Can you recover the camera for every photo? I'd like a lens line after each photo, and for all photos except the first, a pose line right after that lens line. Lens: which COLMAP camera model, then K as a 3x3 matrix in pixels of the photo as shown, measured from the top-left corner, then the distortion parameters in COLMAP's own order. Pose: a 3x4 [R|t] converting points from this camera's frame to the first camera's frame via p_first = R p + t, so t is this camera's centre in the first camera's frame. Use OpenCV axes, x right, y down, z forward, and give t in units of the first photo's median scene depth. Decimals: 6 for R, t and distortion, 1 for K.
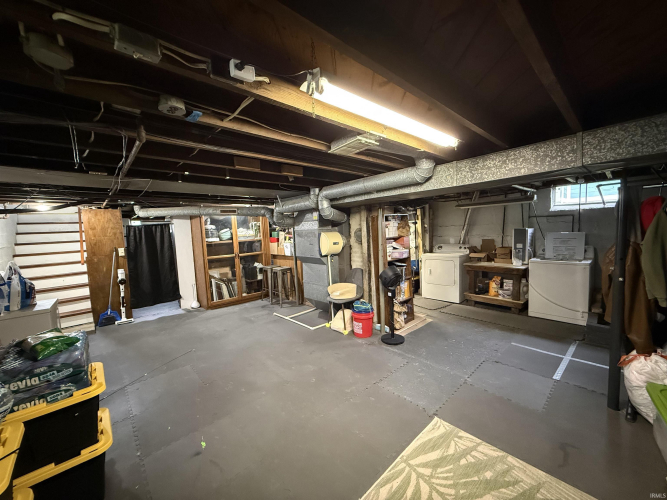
lens RADIAL K [[265.8, 0, 331.9], [0, 265.8, 250.9], [0, 0, 1]] dist [0.010011, 0.000119]
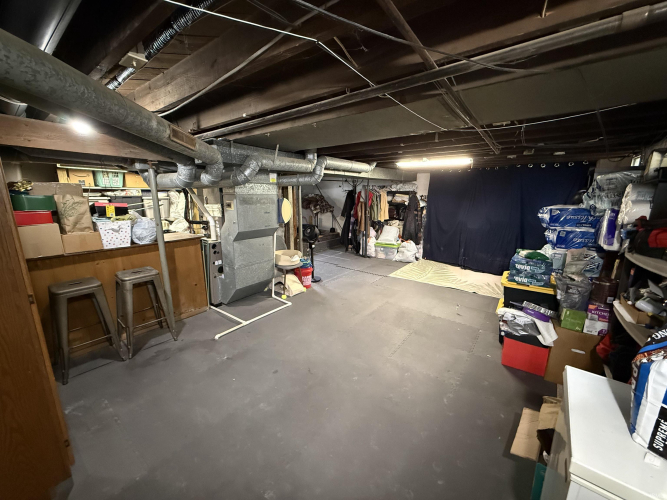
lens RADIAL K [[265.8, 0, 331.9], [0, 265.8, 250.9], [0, 0, 1]] dist [0.010011, 0.000119]
pose [[-0.202232, -0.153220, 0.967278, -0.840149], [0.085966, 0.981096, 0.173382, -0.030132], [-0.975557, 0.118216, -0.185237, 0.880278]]
